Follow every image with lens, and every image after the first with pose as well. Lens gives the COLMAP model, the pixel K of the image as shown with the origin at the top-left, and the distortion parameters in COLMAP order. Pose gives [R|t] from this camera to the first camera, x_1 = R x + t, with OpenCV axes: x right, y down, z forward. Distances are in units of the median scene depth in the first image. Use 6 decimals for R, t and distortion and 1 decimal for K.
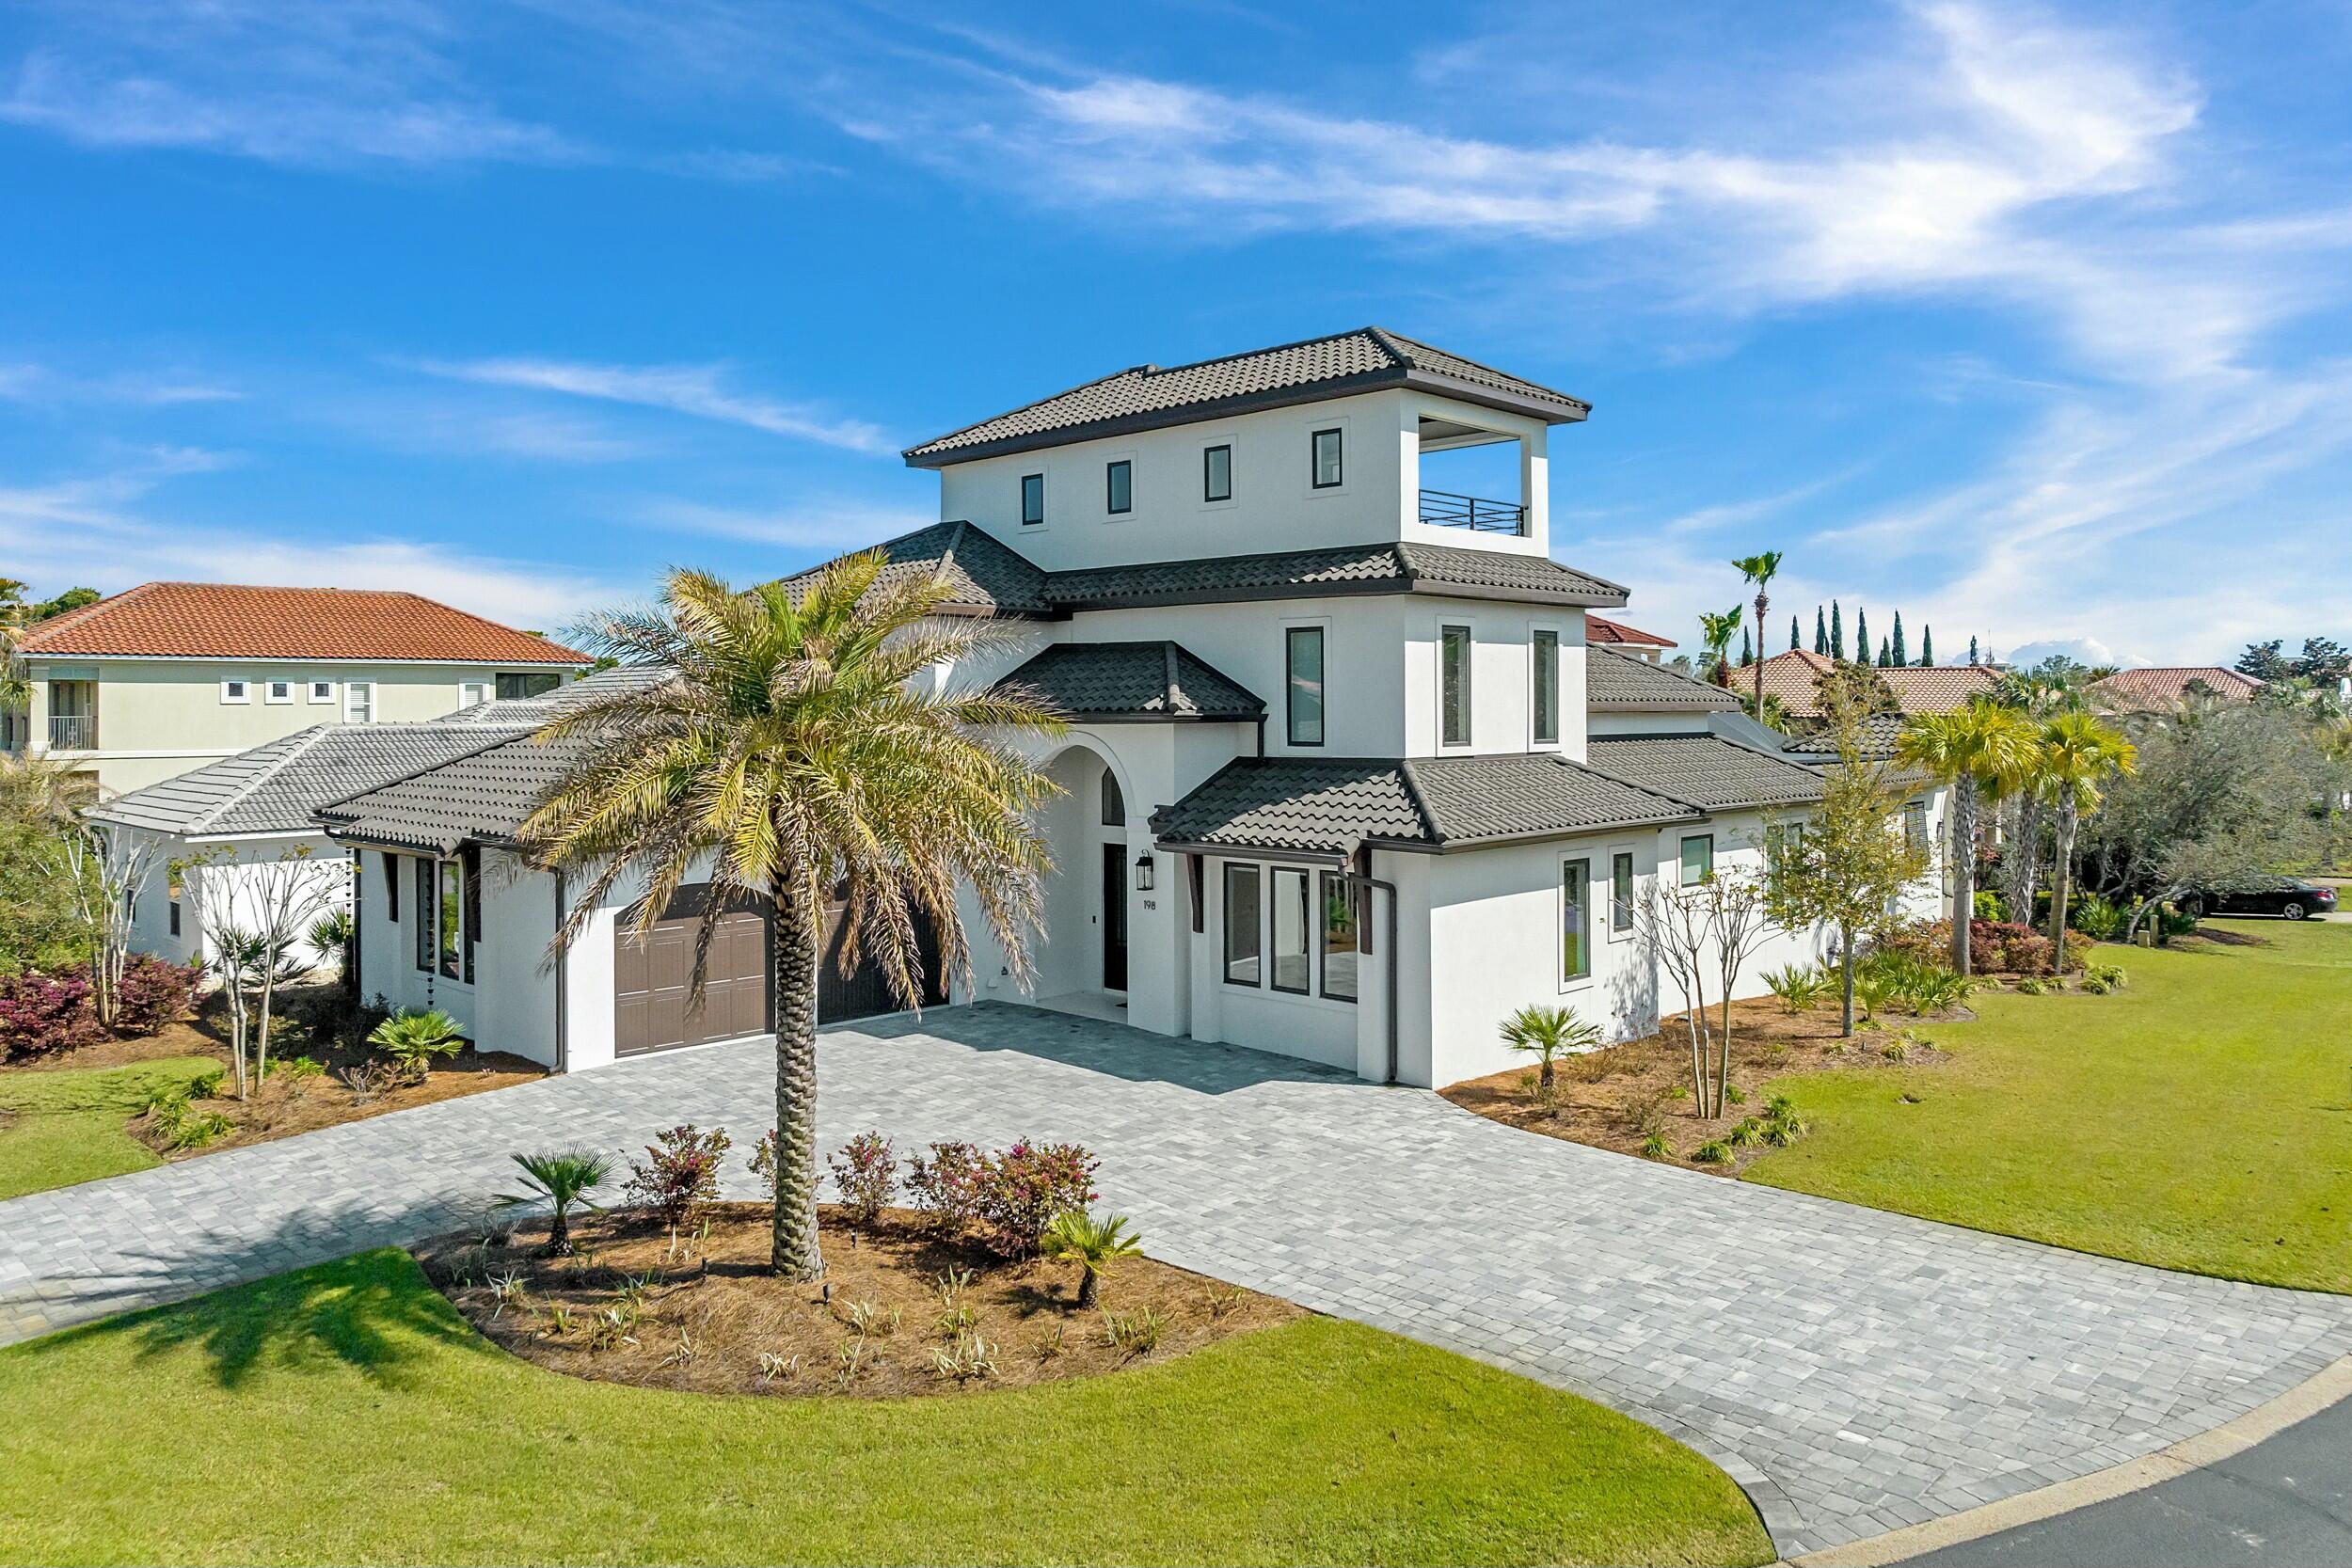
lens RADIAL K [[1693.9, 0, 1198.6], [0, 1693.9, 706.3], [0, 0, 1]] dist [-0.047077, 0.019807]
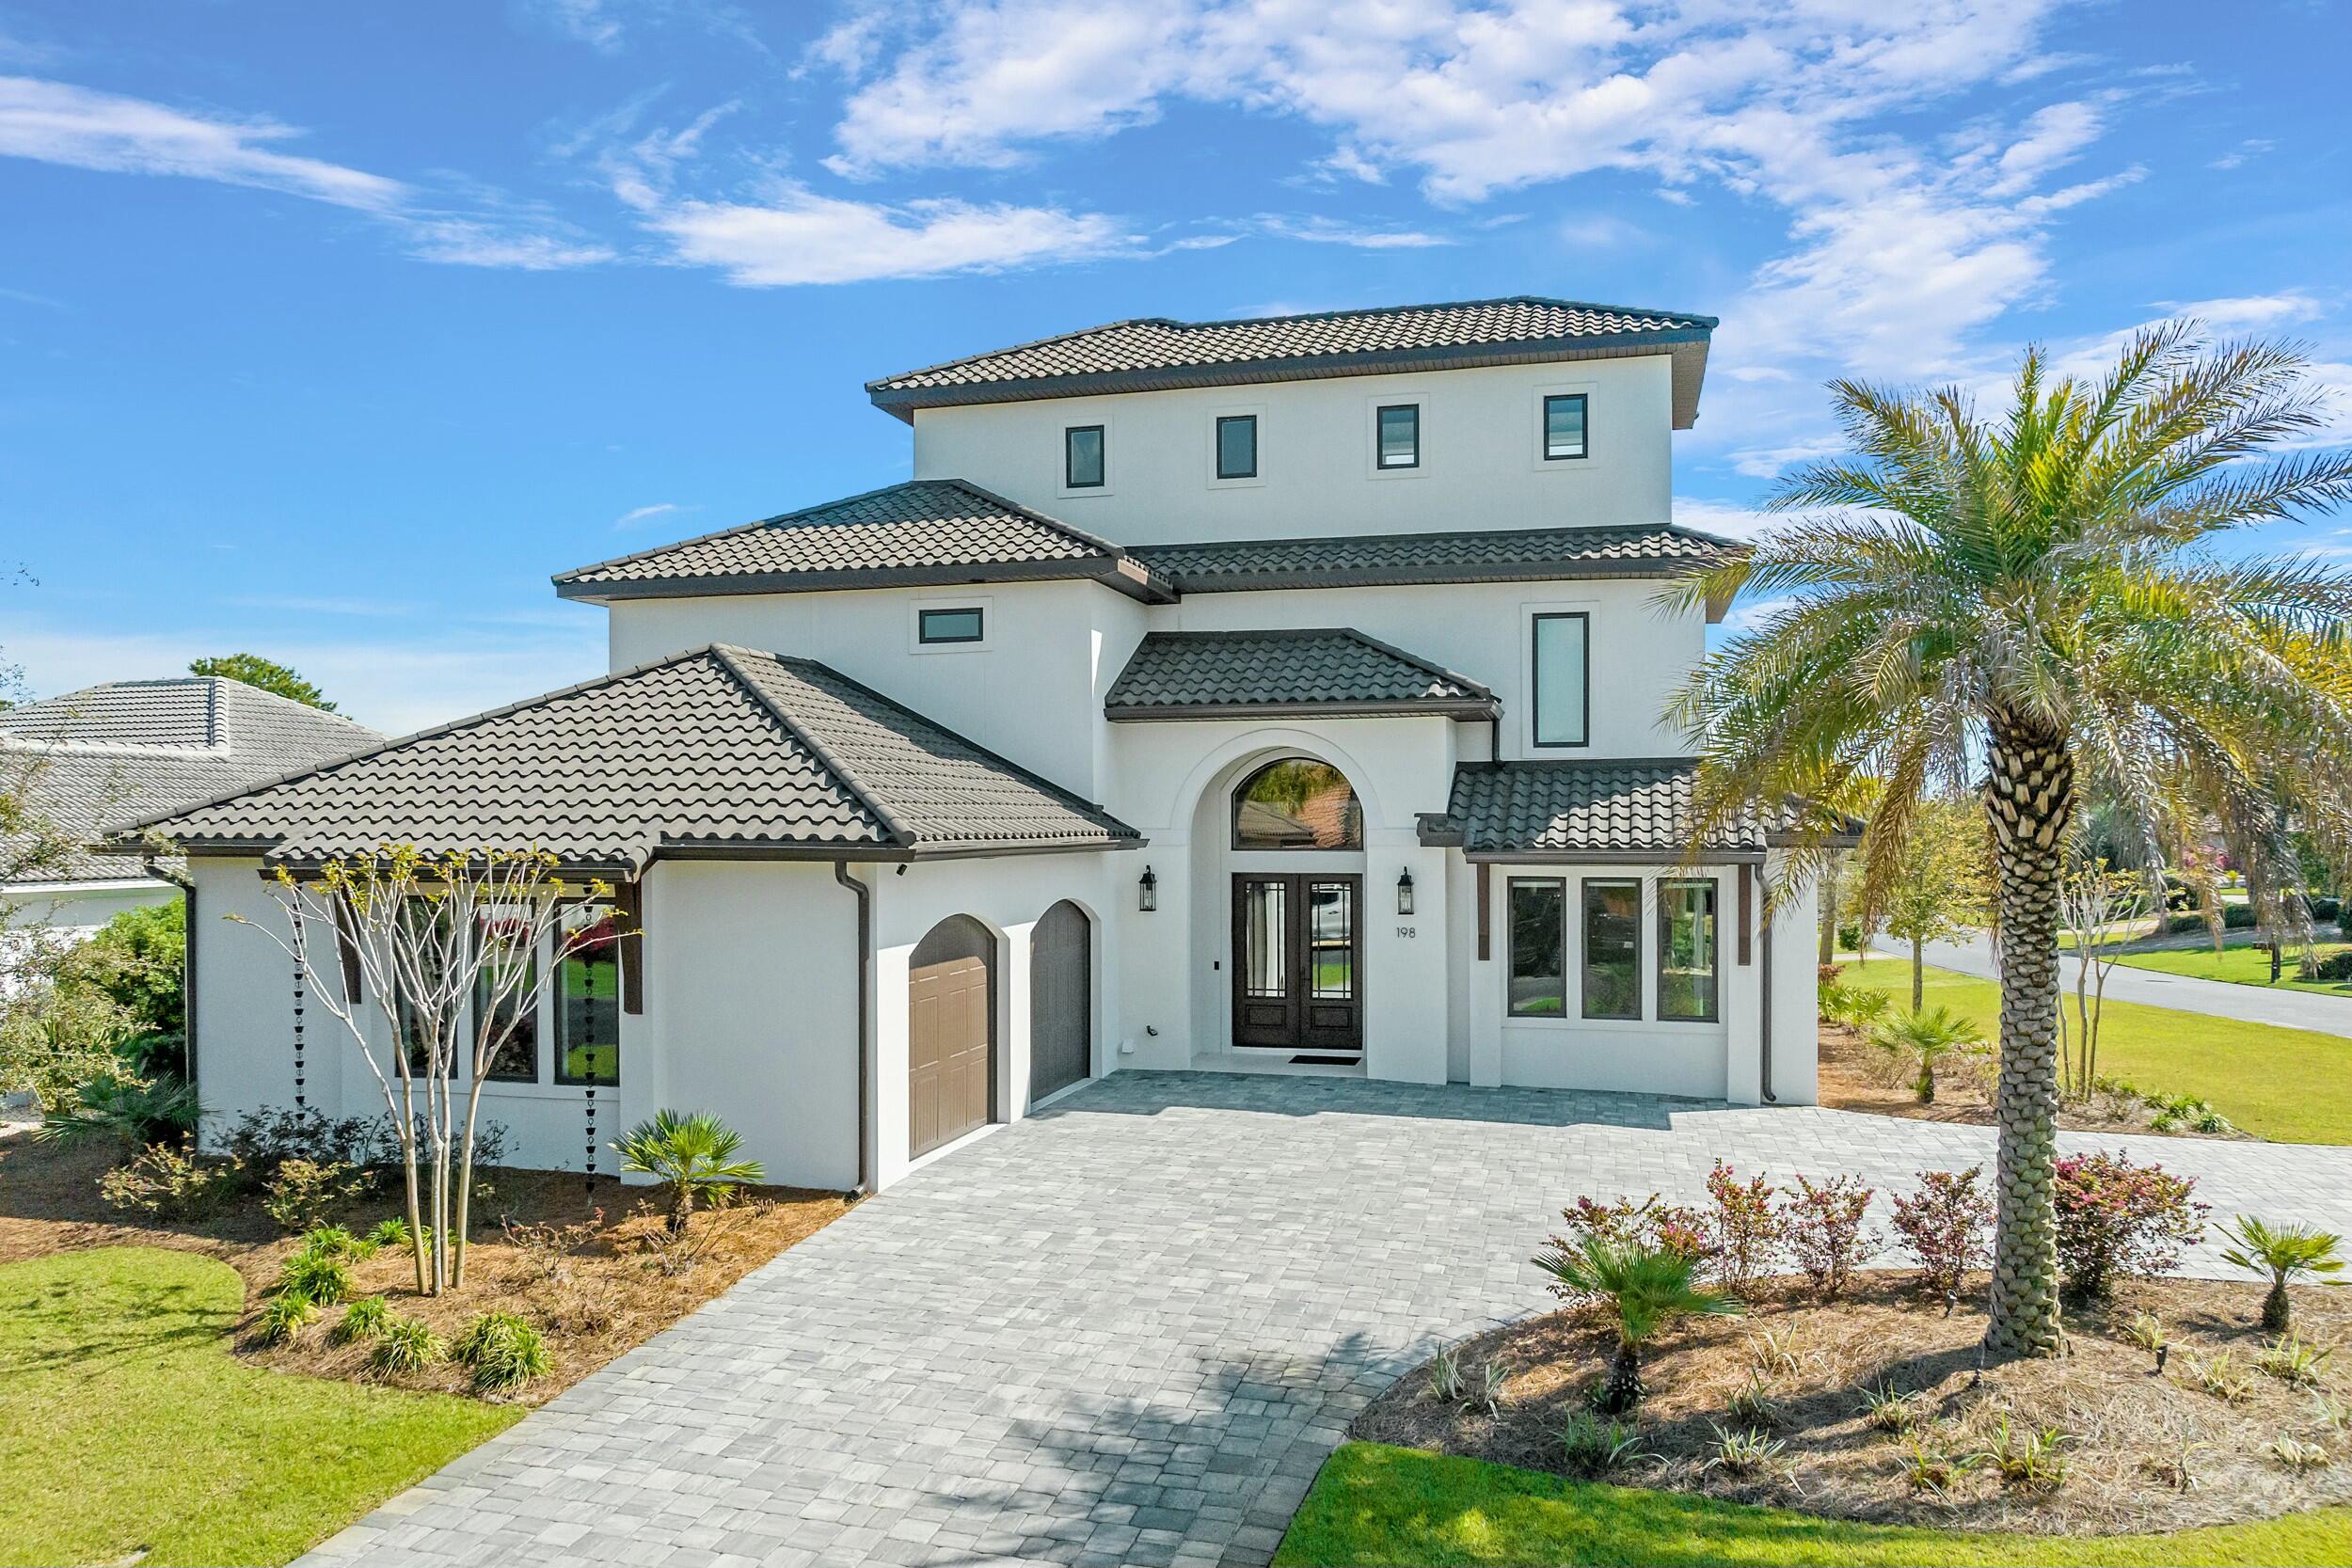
lens RADIAL K [[1693.9, 0, 1214.8], [0, 1693.9, 838.0], [0, 0, 1]] dist [-0.047077, 0.019807]
pose [[0.873538, -0.005393, 0.486727, -0.569450], [-0.001316, 0.999909, 0.013440, 0.064212], [-0.486755, -0.012381, 0.873451, 0.338278]]
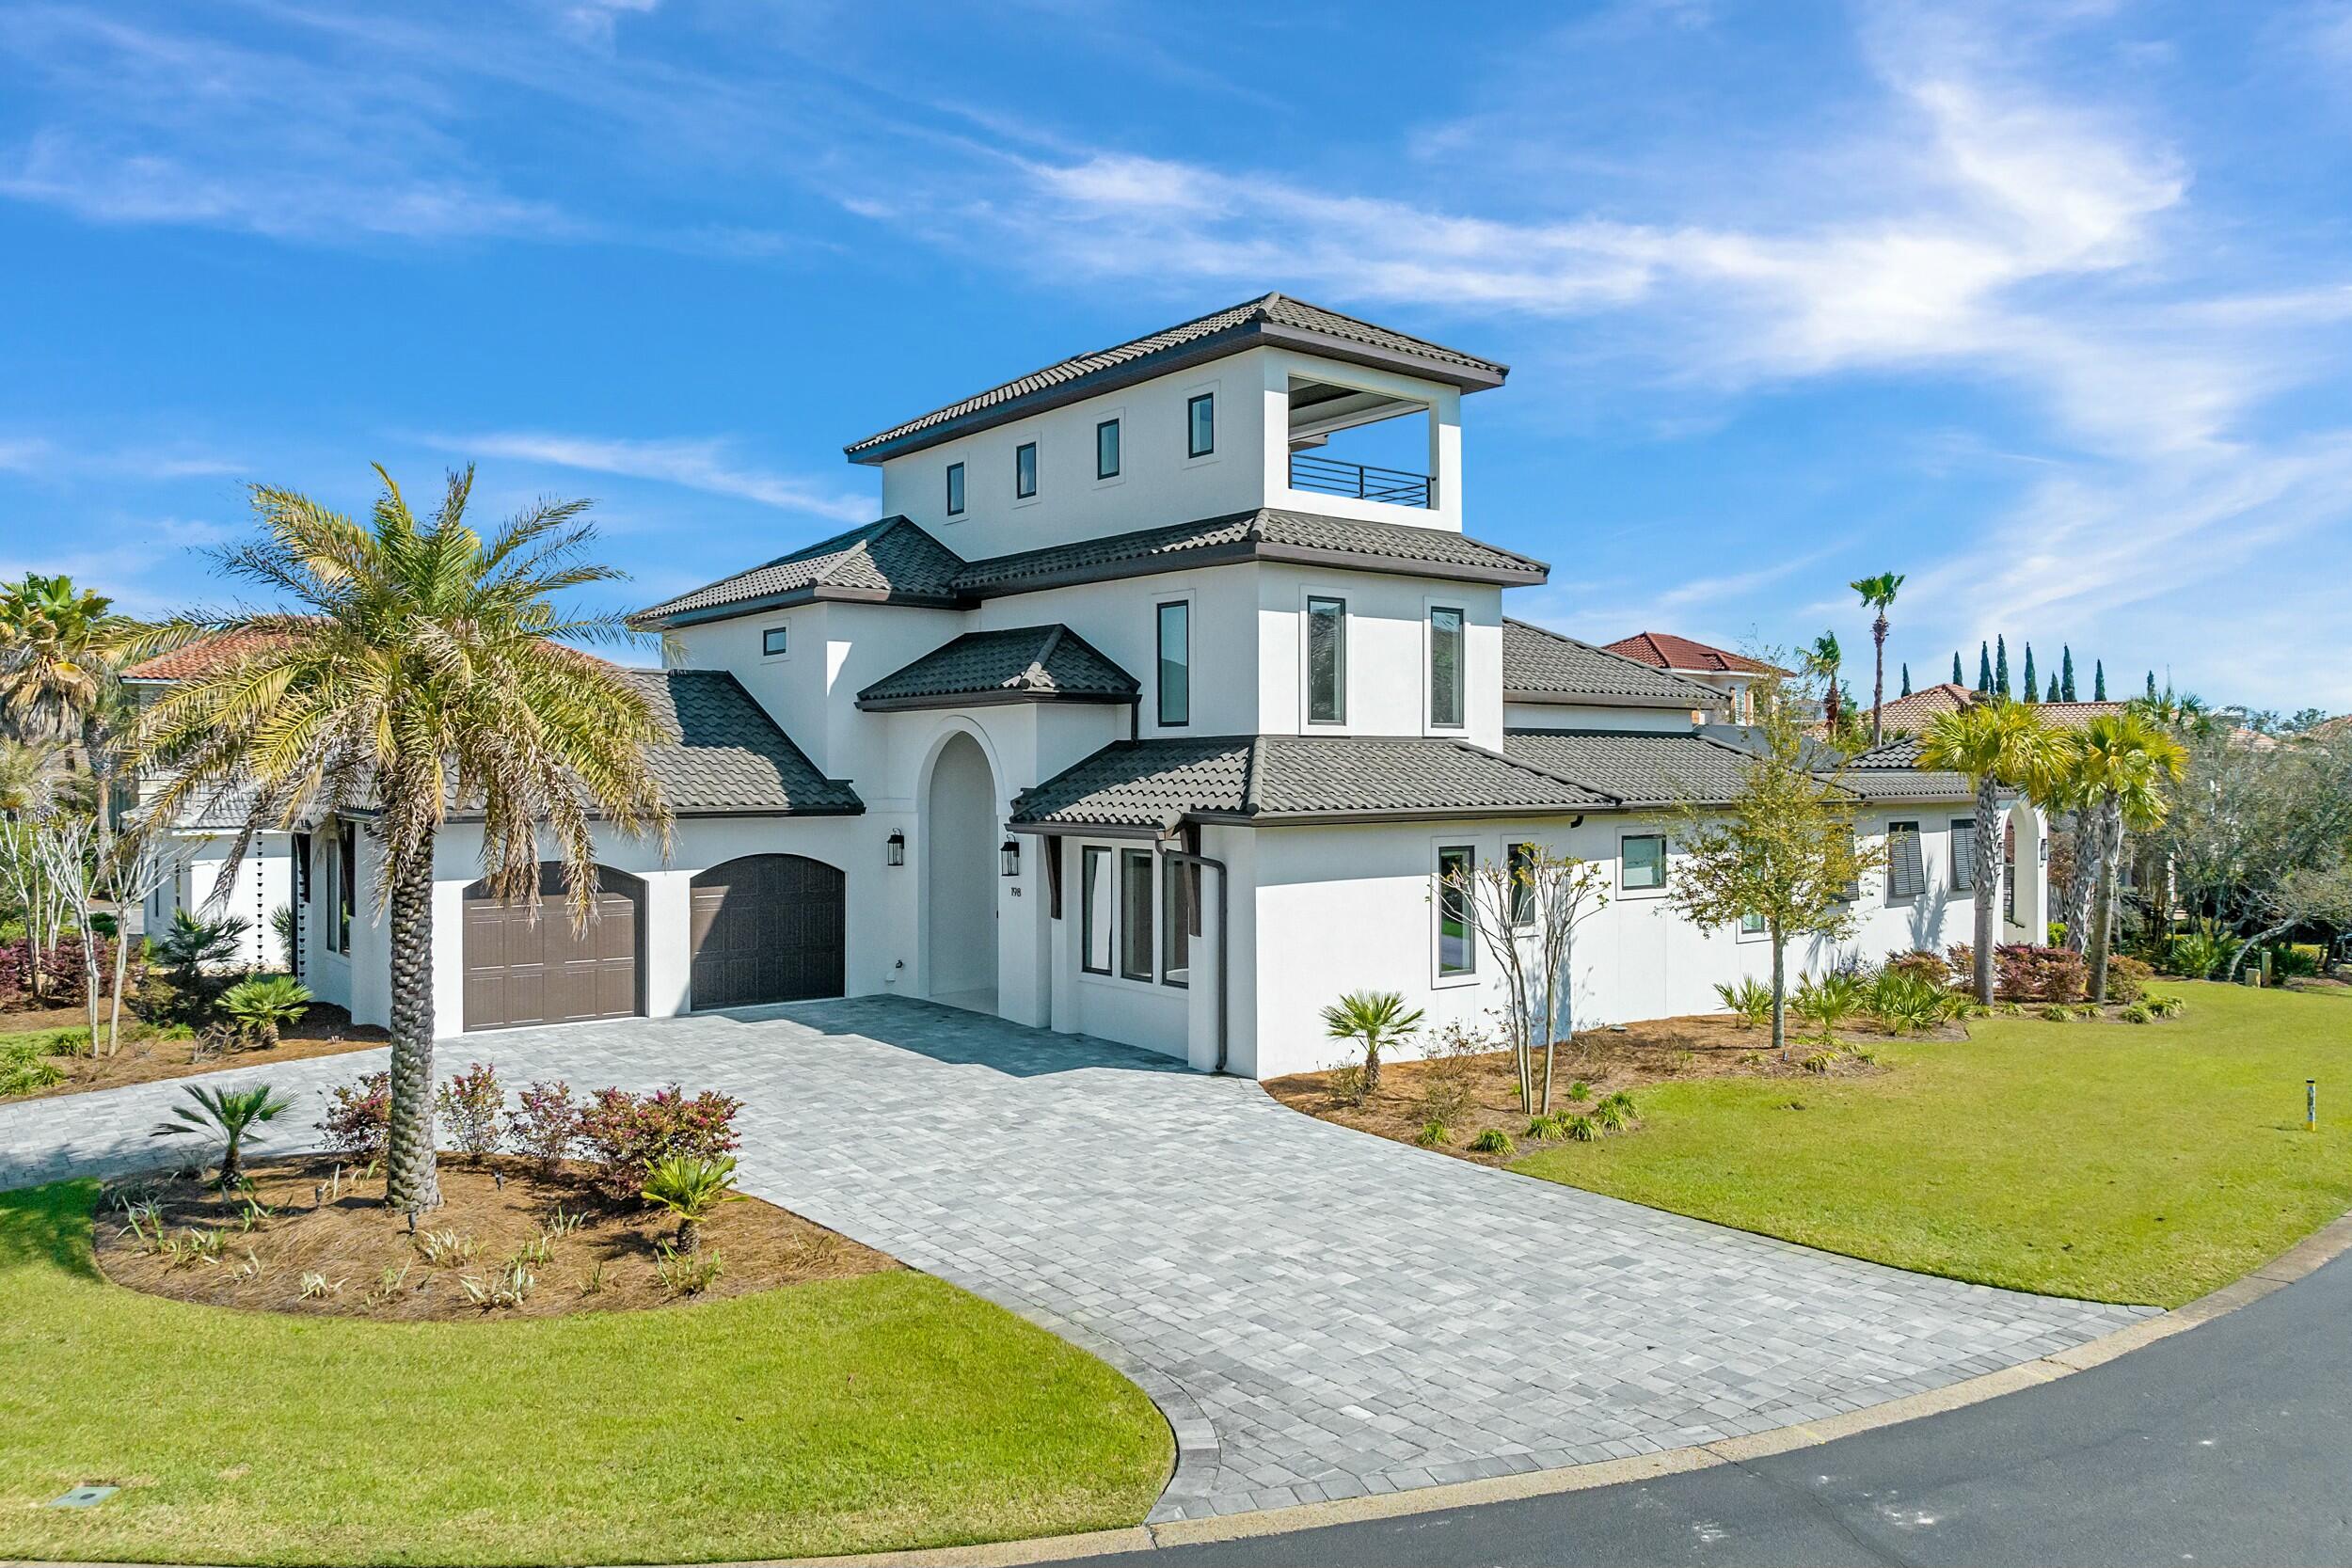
lens RADIAL K [[1693.9, 0, 1186.0], [0, 1693.9, 780.6], [0, 0, 1]] dist [-0.047077, 0.019807]
pose [[0.991392, 0.002036, -0.130912, 0.211021], [-0.001121, 0.999974, 0.007060, 0.051128], [0.130923, -0.006852, 0.991369, 0.059312]]
